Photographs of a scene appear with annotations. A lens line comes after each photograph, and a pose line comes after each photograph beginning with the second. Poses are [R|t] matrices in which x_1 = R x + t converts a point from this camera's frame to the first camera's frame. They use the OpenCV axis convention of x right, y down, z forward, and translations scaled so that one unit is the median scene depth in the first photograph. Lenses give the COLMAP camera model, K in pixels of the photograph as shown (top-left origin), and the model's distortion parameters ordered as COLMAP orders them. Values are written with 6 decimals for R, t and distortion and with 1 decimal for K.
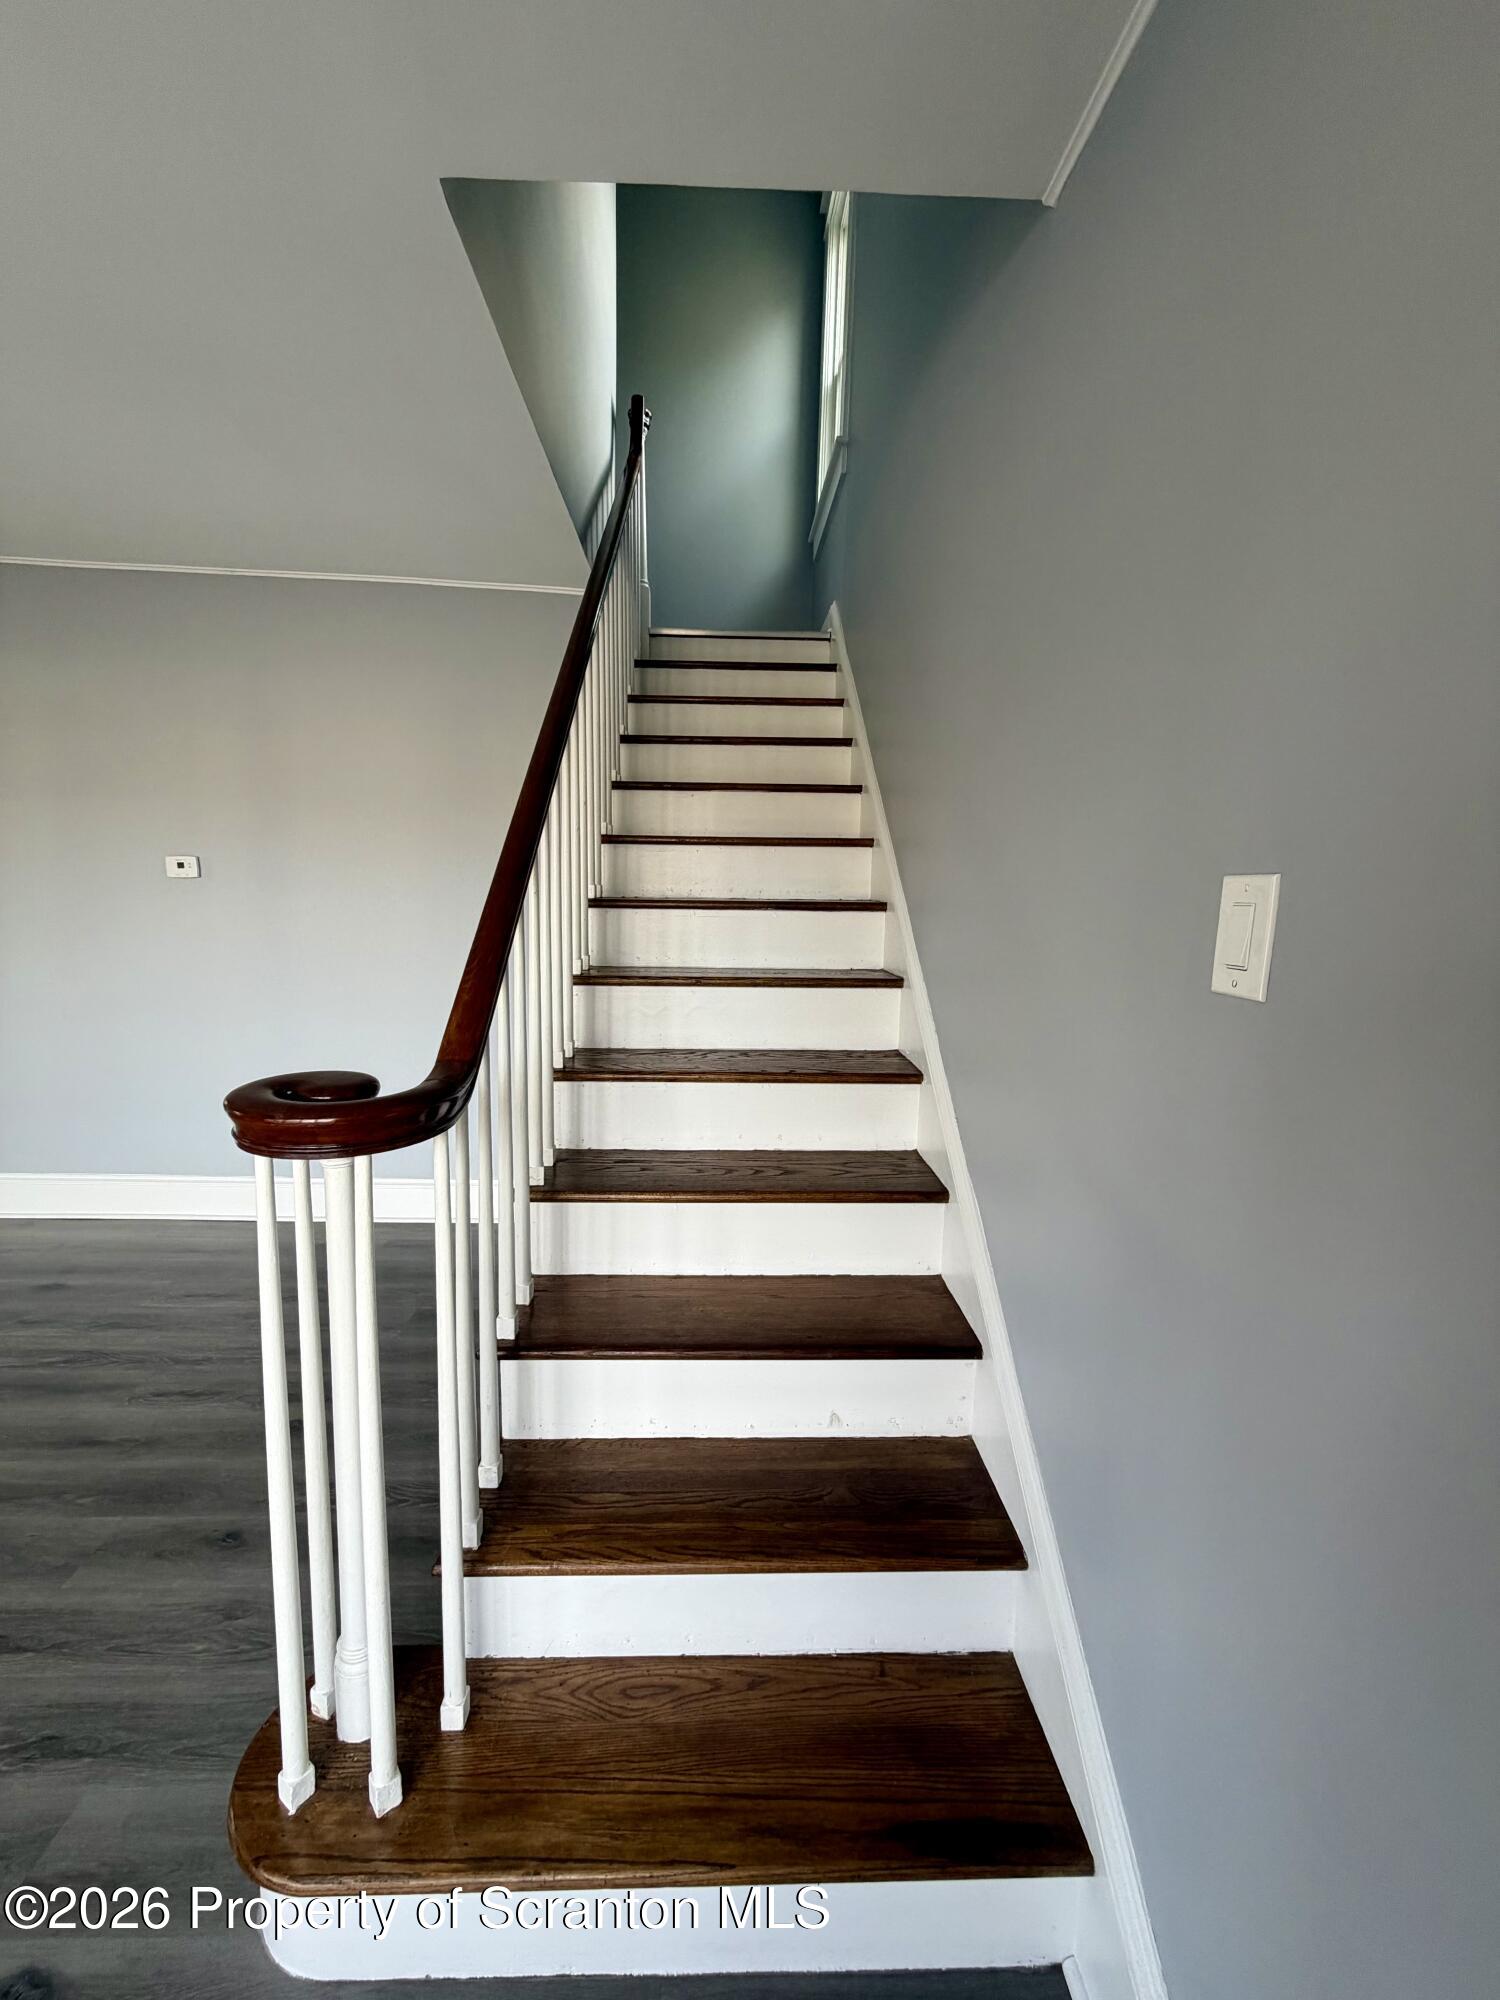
lens RADIAL K [[799.8, 0, 738.4], [0, 799.8, 997.6], [0, 0, 1]] dist [0.001201, -0.000357]
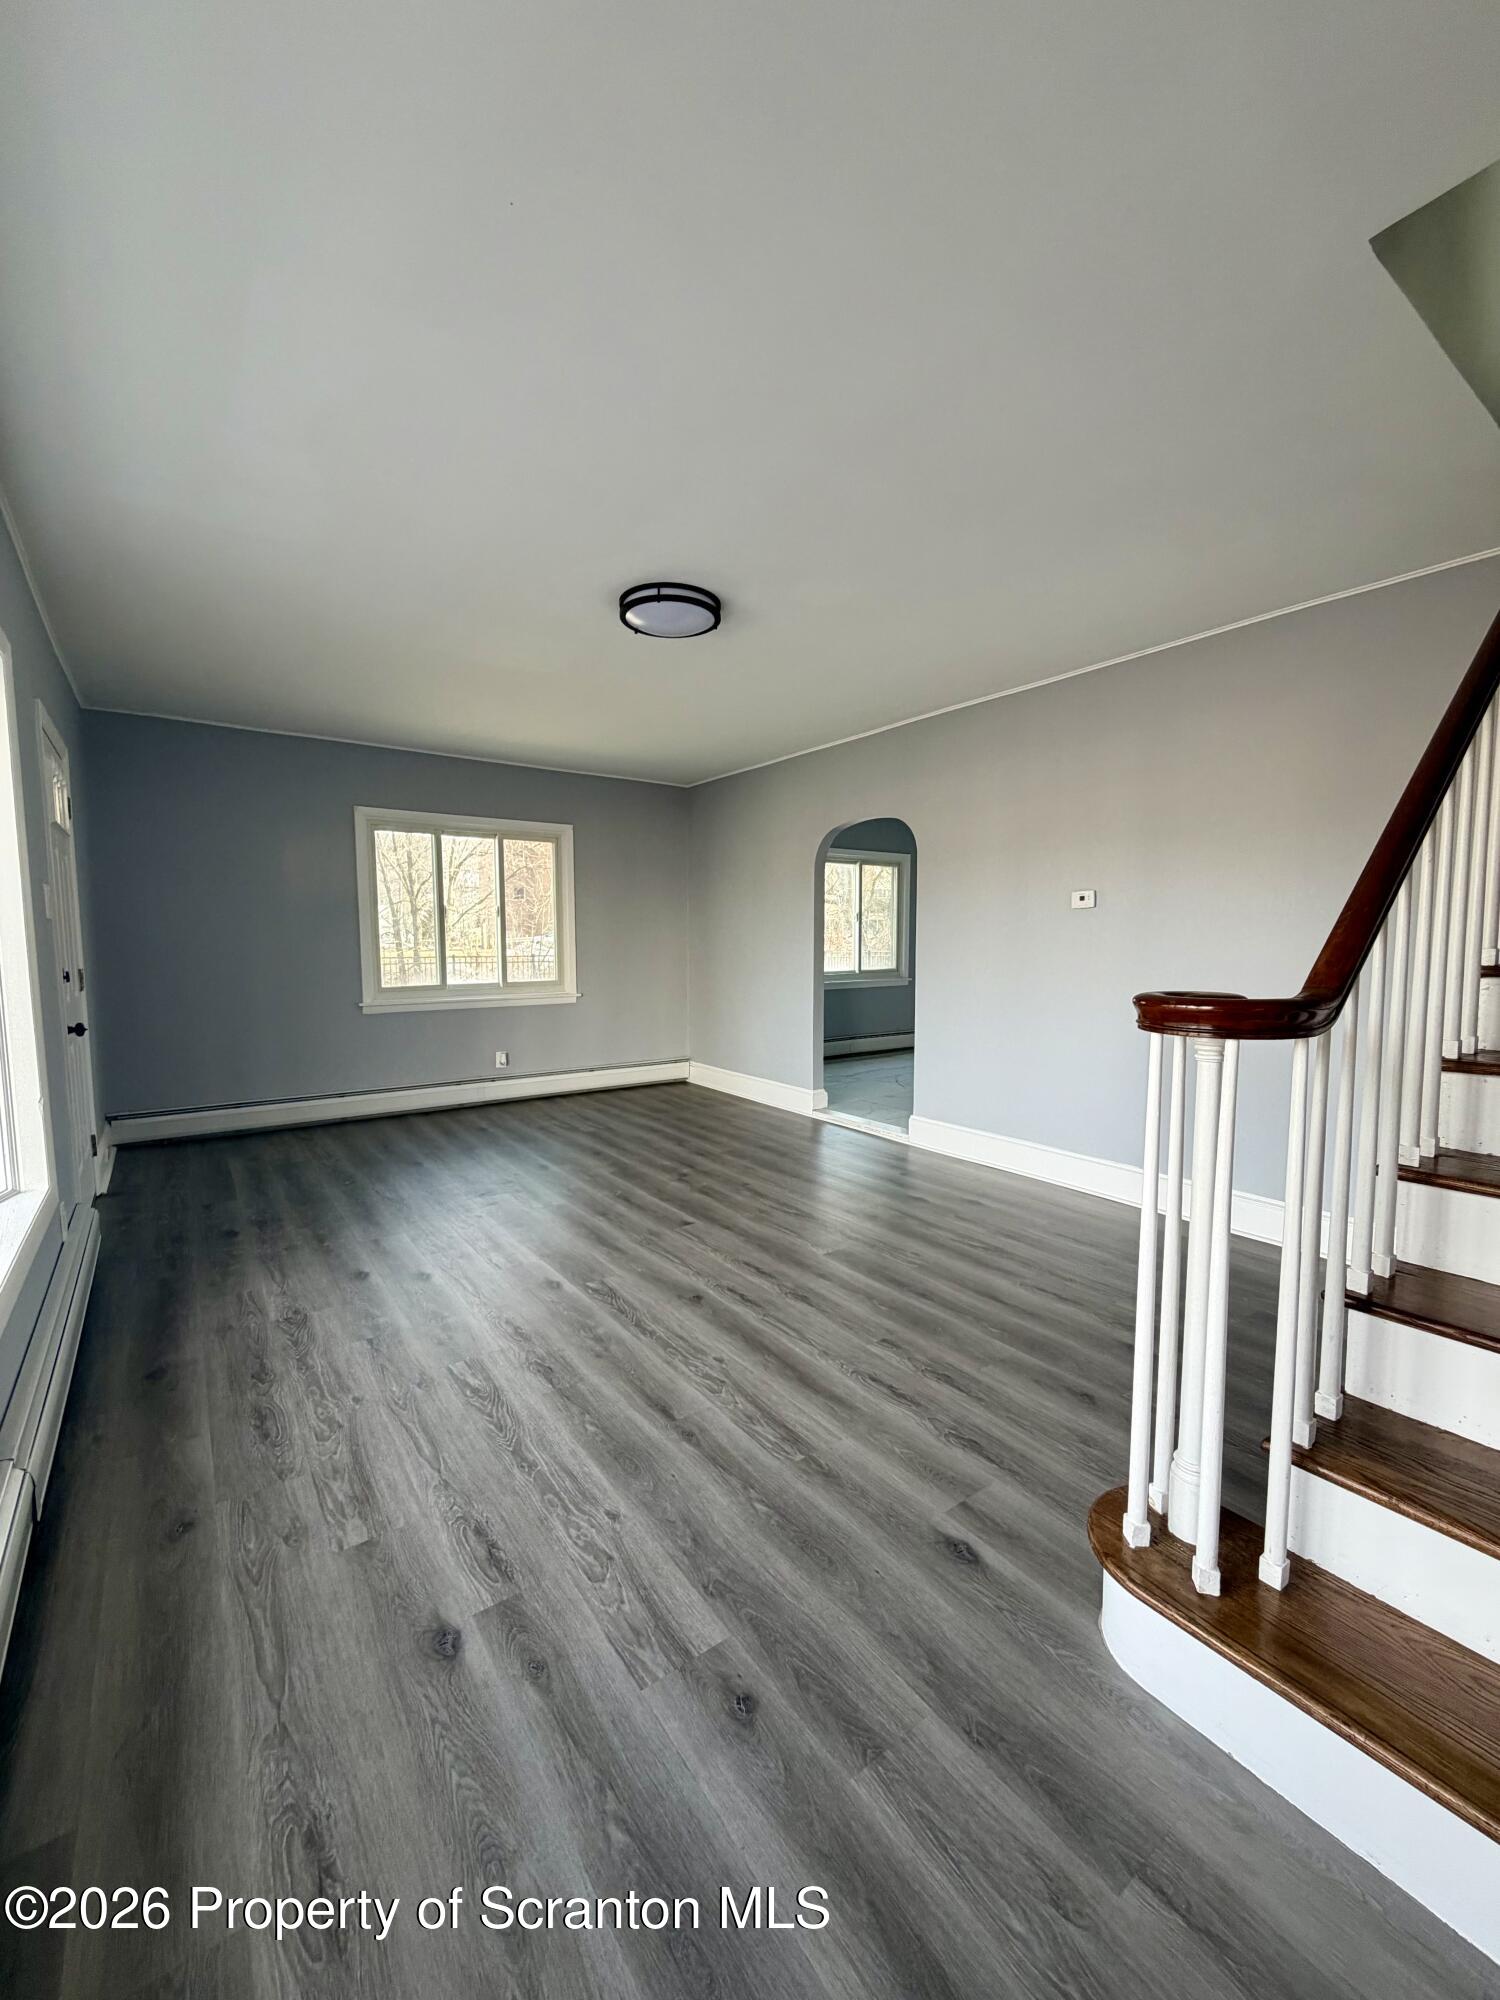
lens RADIAL K [[799.8, 0, 751.0], [0, 799.8, 1011.5], [0, 0, 1]] dist [0.001201, -0.000357]
pose [[0.565282, 0.040342, -0.823911, 0.100237], [-0.093157, 0.995536, -0.015170, 0.160762], [0.819621, 0.085328, 0.566516, -0.243962]]
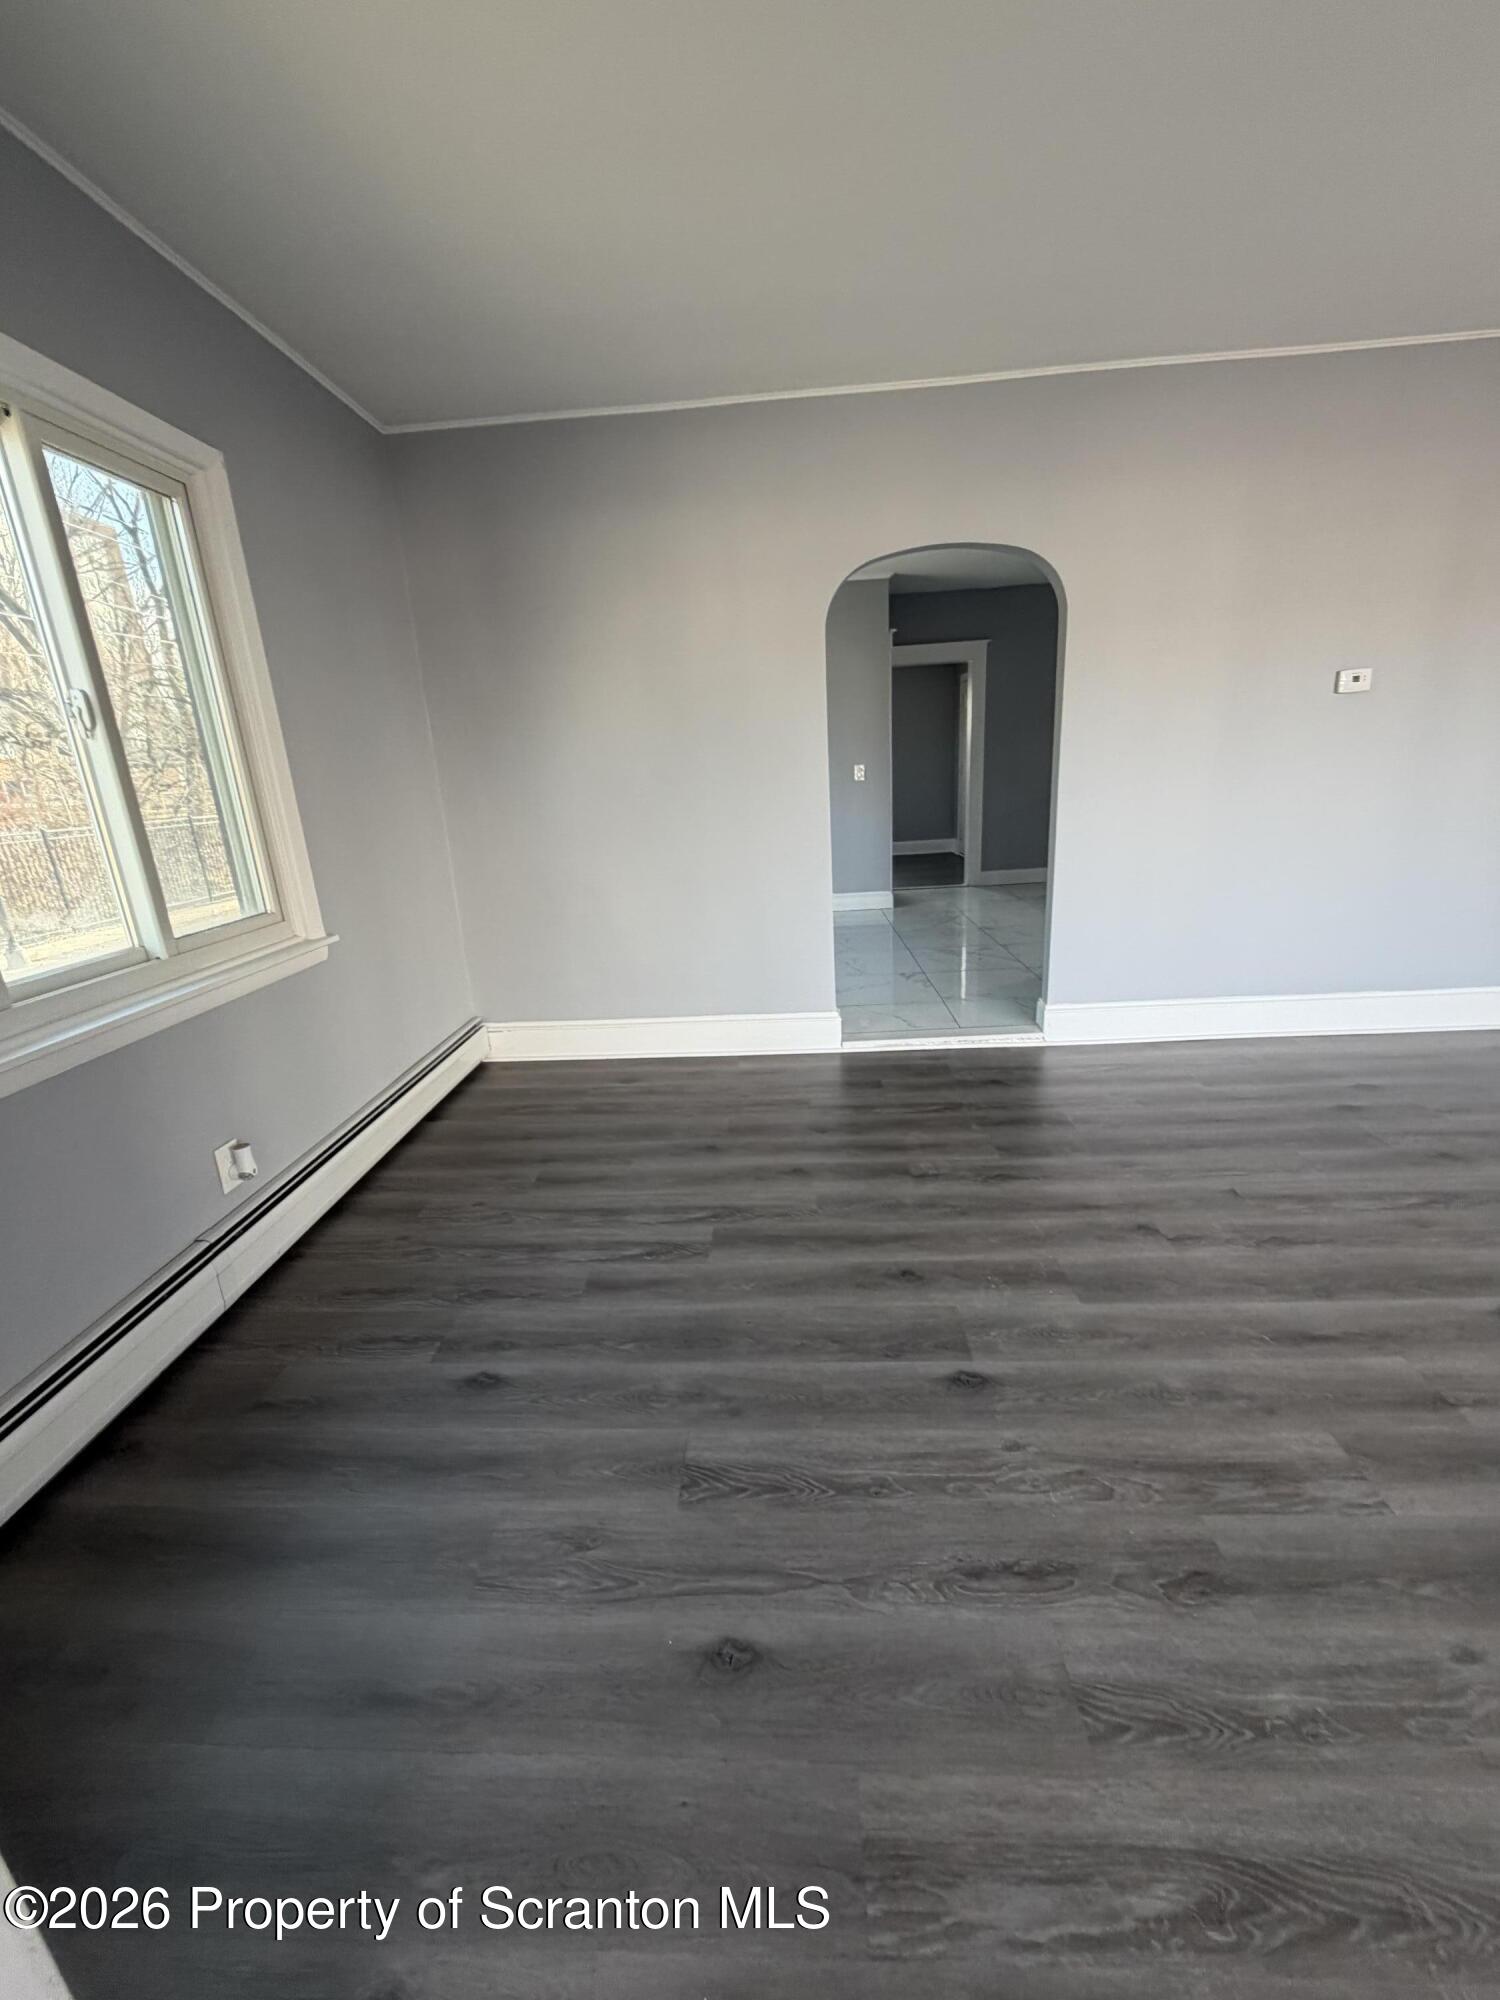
lens RADIAL K [[799.8, 0, 753.9], [0, 799.8, 990.1], [0, 0, 1]] dist [0.001201, -0.000357]
pose [[0.993001, -0.067703, -0.096777, -2.807453], [0.079389, 0.989288, 0.122499, 0.072015], [0.087447, -0.129325, 0.987739, -0.191170]]
